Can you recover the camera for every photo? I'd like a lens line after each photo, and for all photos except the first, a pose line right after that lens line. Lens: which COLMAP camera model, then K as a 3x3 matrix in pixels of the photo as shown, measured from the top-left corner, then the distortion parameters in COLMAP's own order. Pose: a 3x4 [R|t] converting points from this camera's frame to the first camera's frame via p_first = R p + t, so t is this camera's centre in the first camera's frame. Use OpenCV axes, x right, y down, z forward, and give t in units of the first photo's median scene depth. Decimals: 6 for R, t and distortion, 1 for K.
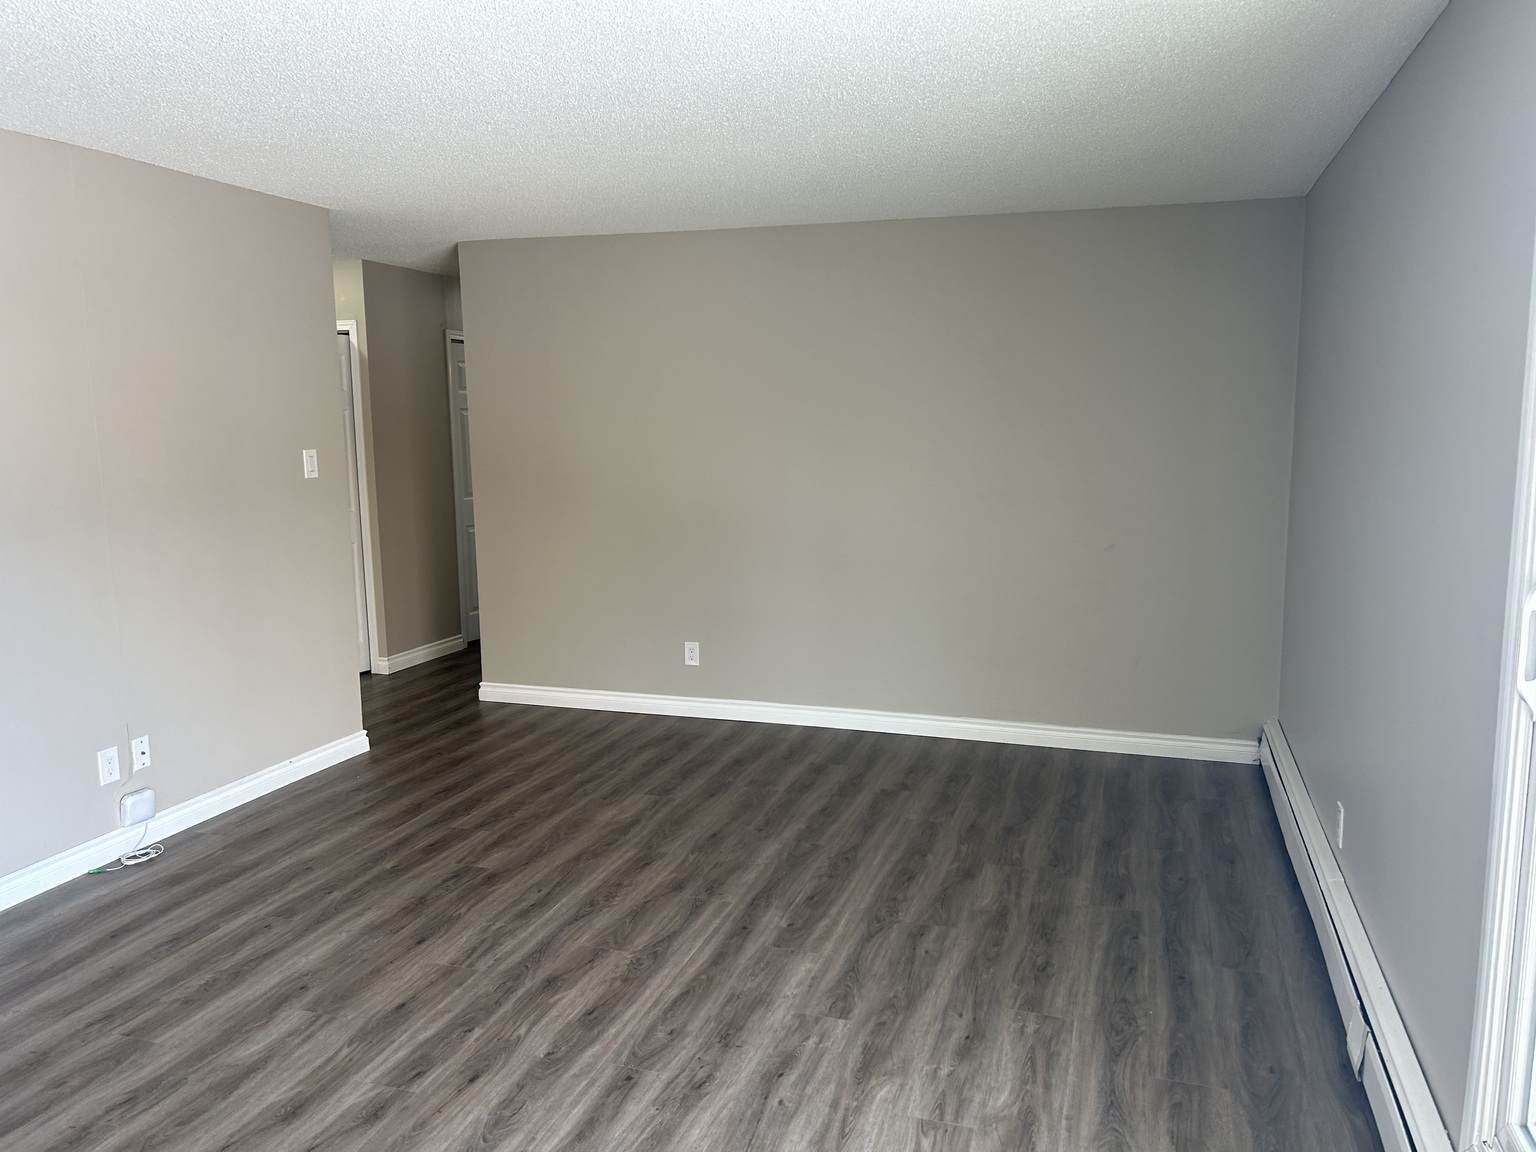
lens RADIAL K [[1158.4, 0, 778.3], [0, 1158.4, 564.8], [0, 0, 1]] dist [0.057012, -0.064218]
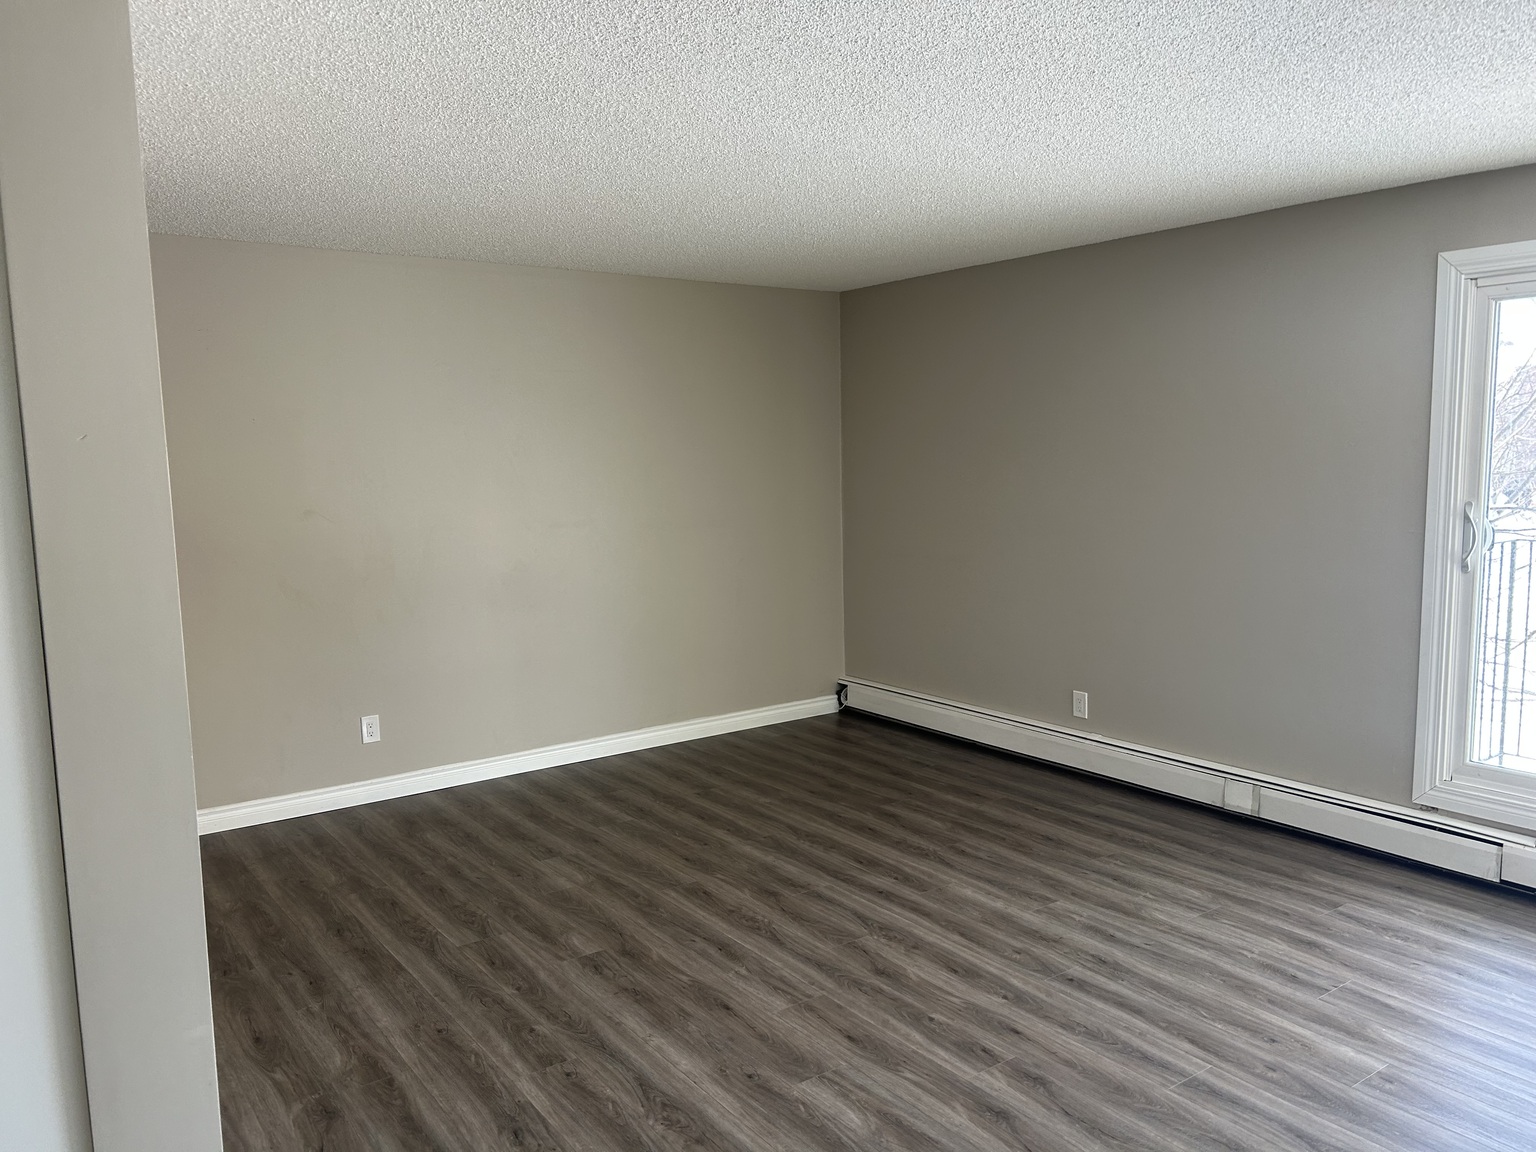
lens RADIAL K [[1158.4, 0, 760.5], [0, 1158.4, 582.6], [0, 0, 1]] dist [0.057012, -0.064218]
pose [[0.601201, -0.101430, 0.792634, -0.910183], [0.124255, 0.991713, 0.032660, -0.038970], [-0.789378, 0.078853, 0.608822, 0.348309]]
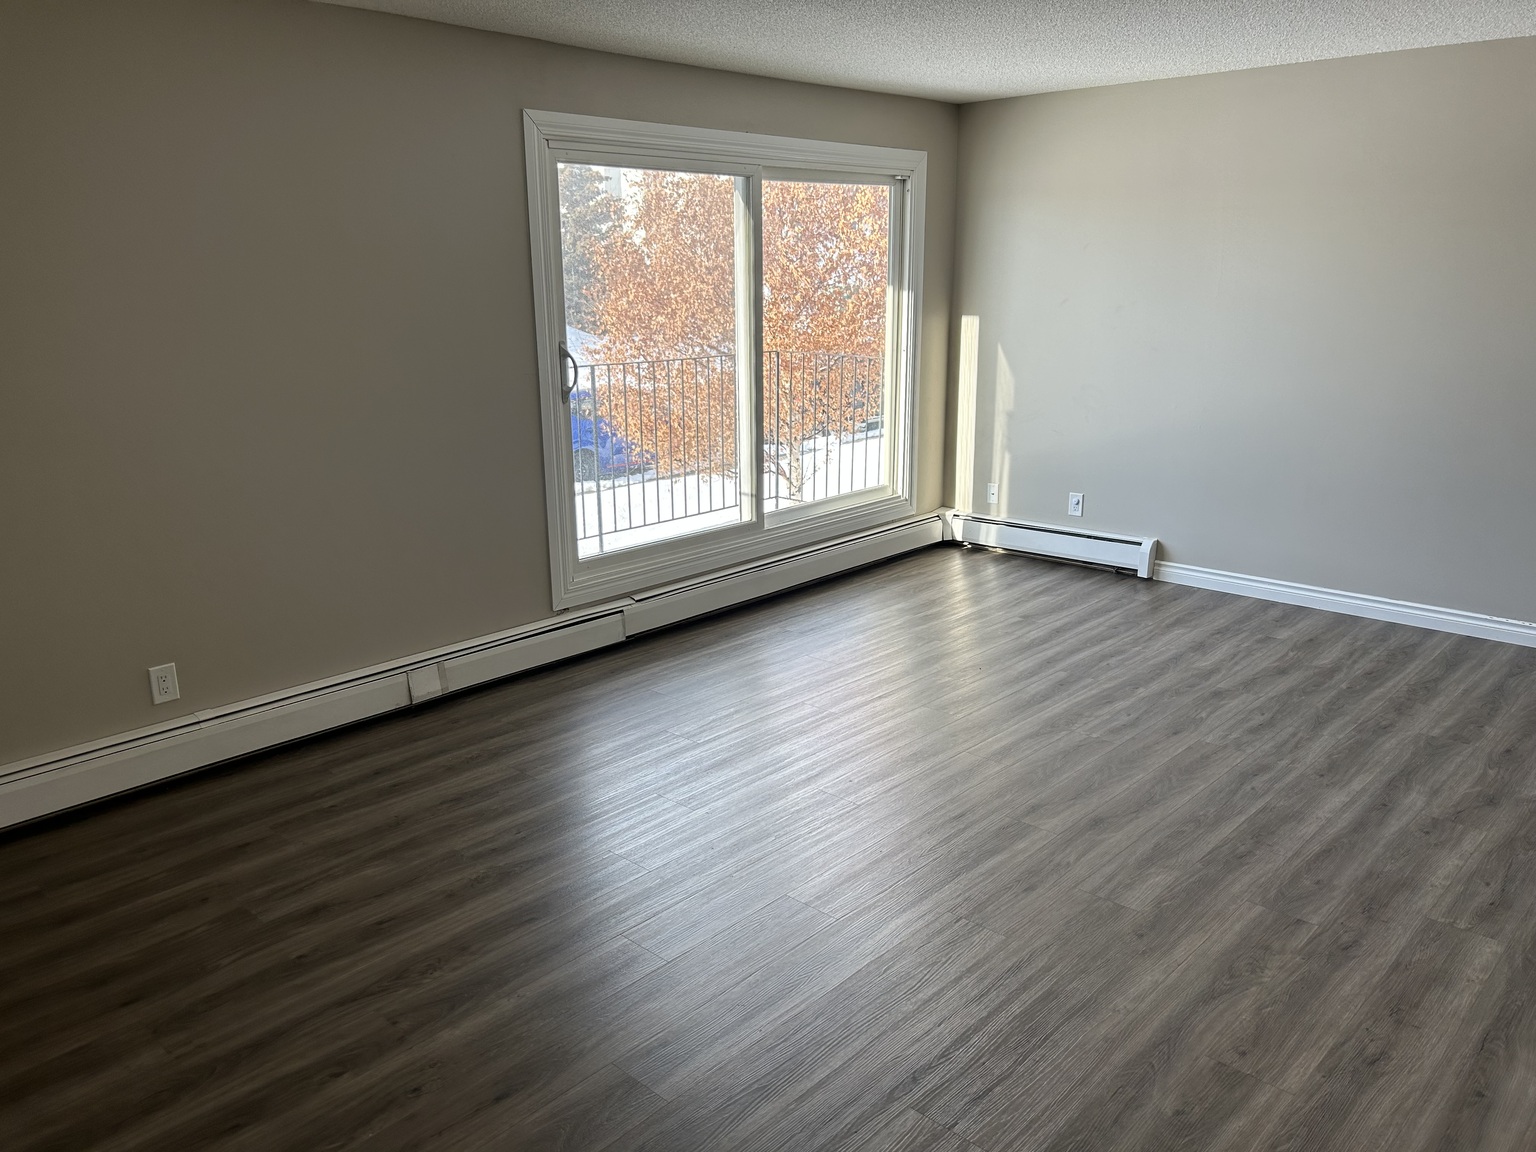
lens RADIAL K [[1158.4, 0, 783.5], [0, 1158.4, 579.3], [0, 0, 1]] dist [0.057012, -0.064218]
pose [[-0.905508, -0.098830, 0.412659, -0.422125], [0.069122, 0.925153, 0.373247, -0.205004], [-0.418661, 0.366502, -0.830903, 1.482013]]
